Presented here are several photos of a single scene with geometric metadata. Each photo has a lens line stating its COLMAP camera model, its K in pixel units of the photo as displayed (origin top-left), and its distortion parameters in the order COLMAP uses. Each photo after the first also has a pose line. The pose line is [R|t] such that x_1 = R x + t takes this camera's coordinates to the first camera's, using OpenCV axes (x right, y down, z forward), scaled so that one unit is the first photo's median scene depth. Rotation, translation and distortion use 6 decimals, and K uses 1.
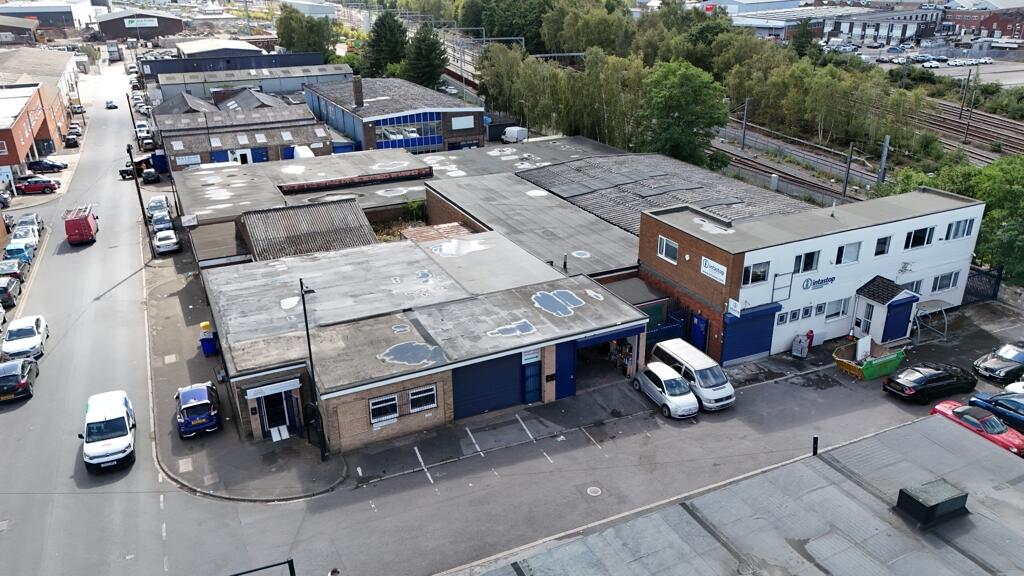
lens RADIAL K [[759.4, 0, 515.4], [0, 759.4, 285.1], [0, 0, 1]] dist [0.057702, -0.020292]
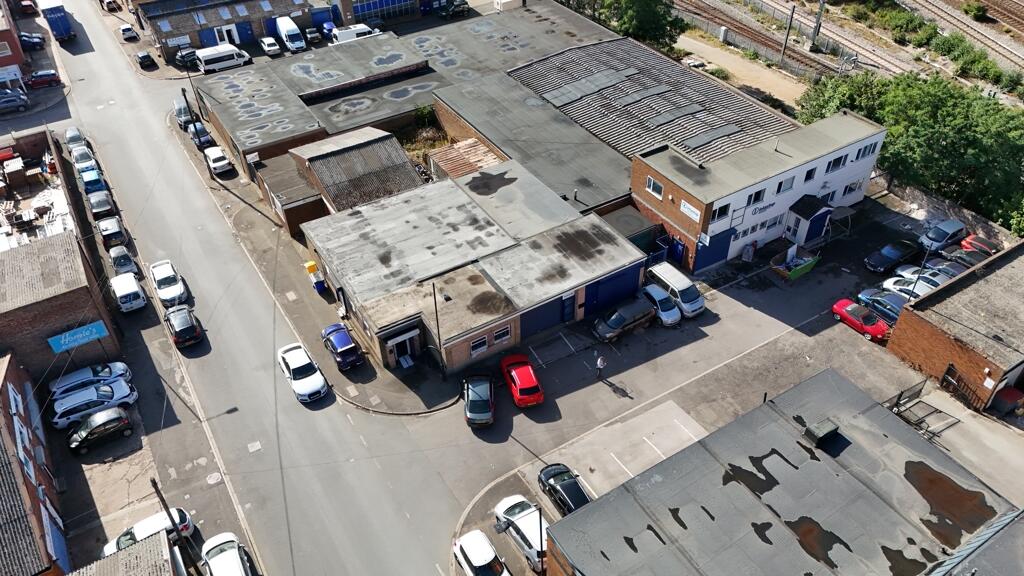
lens RADIAL K [[759.4, 0, 511.7], [0, 759.4, 288.8], [0, 0, 1]] dist [0.057702, -0.020292]
pose [[0.994640, -0.073724, 0.072504, -0.164679], [0.047770, 0.949491, 0.310137, -0.317544], [-0.091706, -0.305011, 0.947923, -0.305124]]
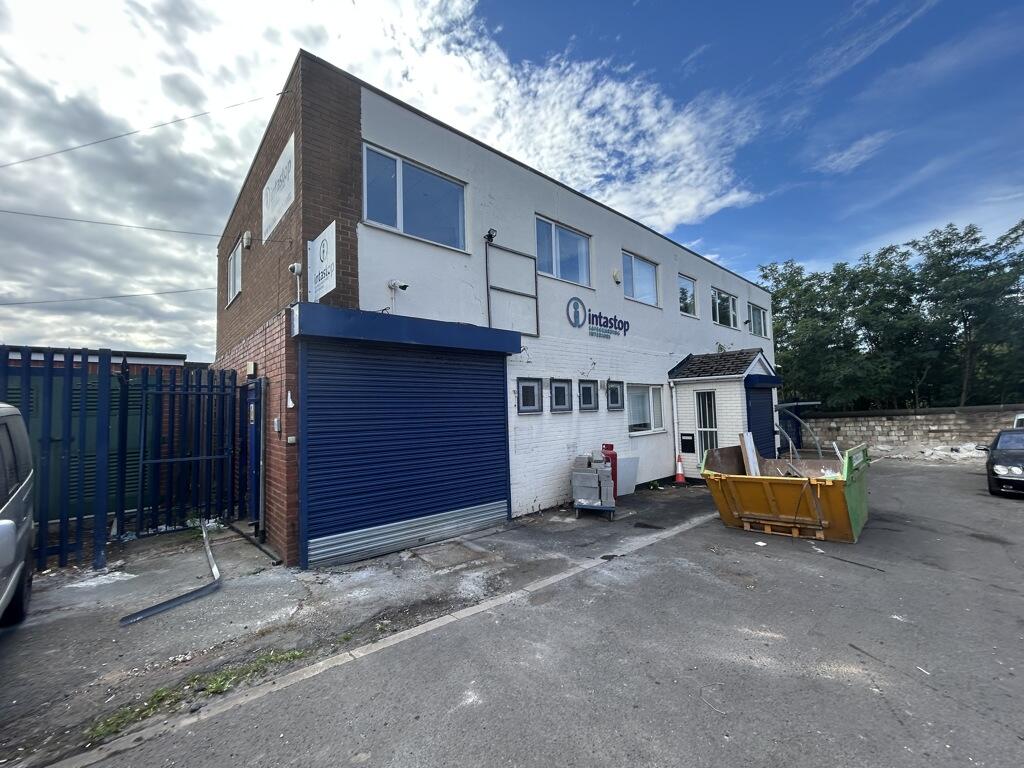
lens RADIAL K [[413.4, 0, 512.0], [0, 413.4, 386.0], [0, 0, 1]] dist [-0.000251, 0.000171]
pose [[0.958353, -0.003612, 0.285563, 0.290945], [0.131715, 0.892811, -0.430744, 0.118962], [-0.253398, 0.450417, 0.856104, 0.848605]]
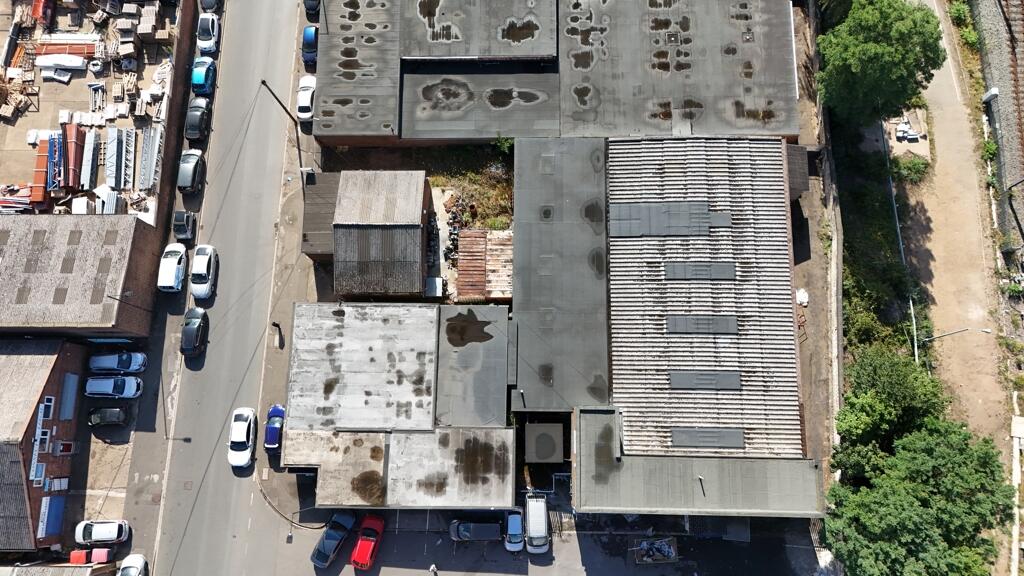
lens RADIAL K [[759.4, 0, 511.8], [0, 759.4, 286.6], [0, 0, 1]] dist [0.057702, -0.020292]
pose [[0.895489, 0.431314, -0.109848, 0.131252], [-0.151447, 0.527356, 0.836038, -1.429902], [0.418524, -0.732027, 0.537563, 0.419623]]
